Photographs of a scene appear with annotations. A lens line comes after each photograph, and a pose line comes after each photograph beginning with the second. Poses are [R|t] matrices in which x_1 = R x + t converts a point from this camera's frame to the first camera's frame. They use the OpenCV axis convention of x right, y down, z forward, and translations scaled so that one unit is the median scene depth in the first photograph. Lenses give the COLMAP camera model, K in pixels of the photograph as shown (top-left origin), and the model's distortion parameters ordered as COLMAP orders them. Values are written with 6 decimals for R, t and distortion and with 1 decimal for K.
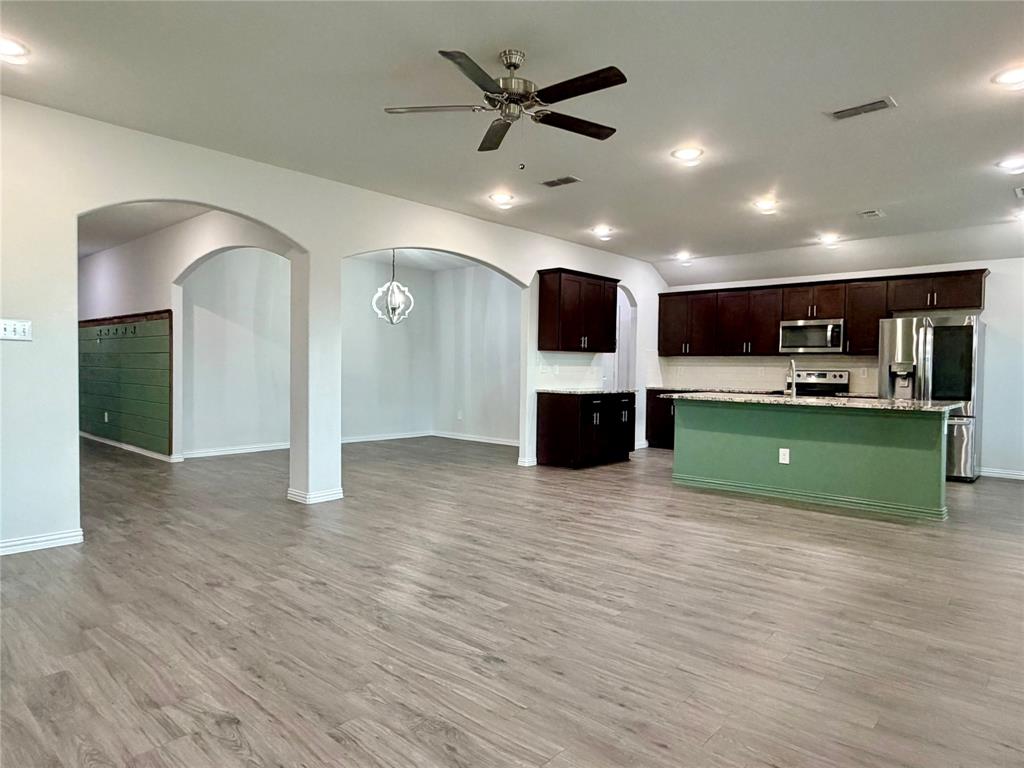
lens RADIAL K [[629.2, 0, 506.4], [0, 629.2, 382.5], [0, 0, 1]] dist [-0.002979, -0.001104]
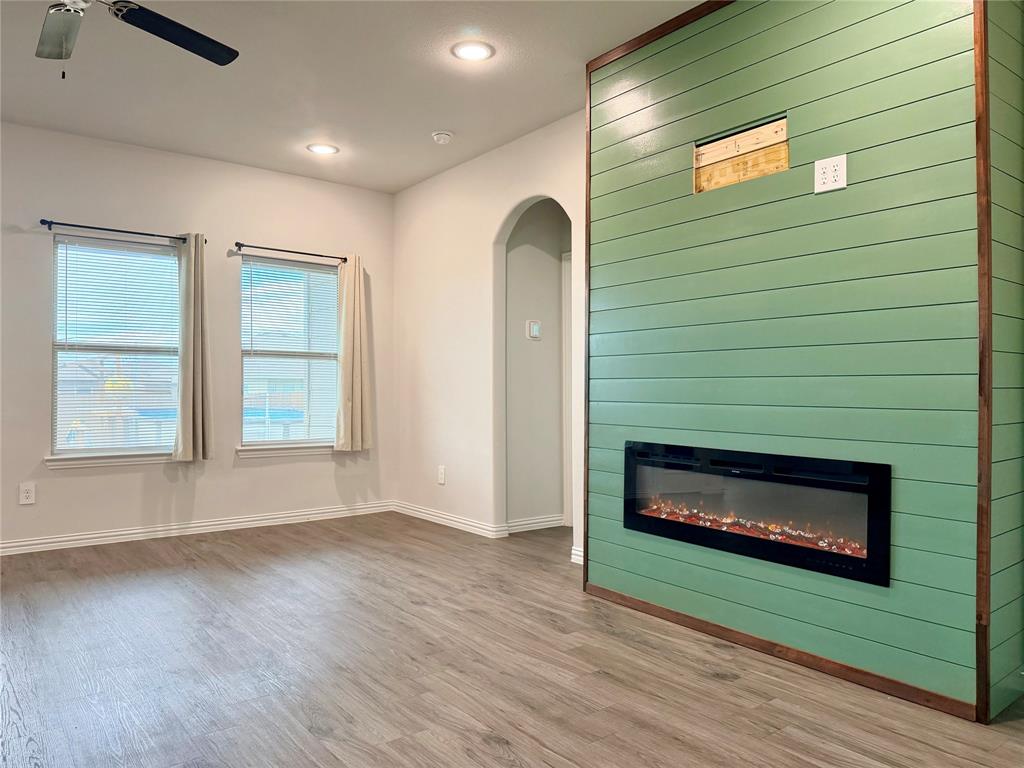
lens RADIAL K [[715.3, 0, 512.6], [0, 715.3, 381.7], [0, 0, 1]] dist [0.038888, -0.040614]
pose [[-0.985051, -0.009056, 0.172023, -0.284783], [-0.006445, 0.999855, 0.015733, -0.006502], [-0.172140, 0.014389, -0.984967, 0.789062]]
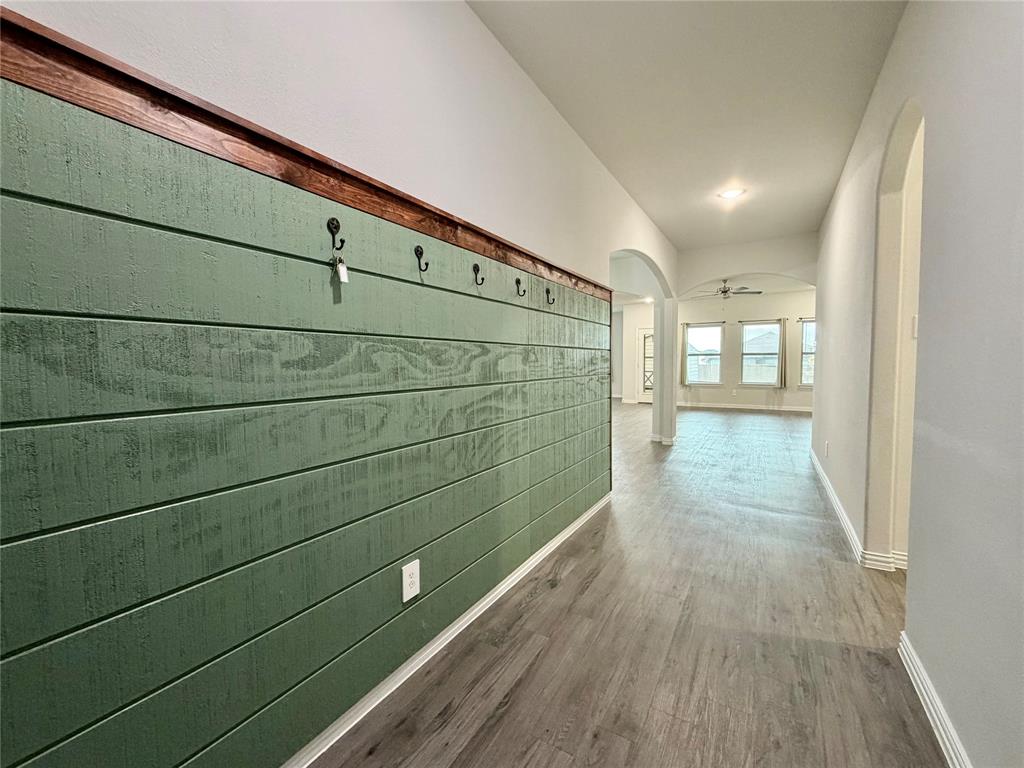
lens RADIAL K [[407.8, 0, 515.5], [0, 407.8, 380.0], [0, 0, 1]] dist [0.002253, 0.000079]
pose [[-0.196372, -0.053831, 0.979051, -1.000844], [0.026452, 0.997838, 0.060170, -0.043365], [-0.980173, 0.037713, -0.194523, 1.259666]]
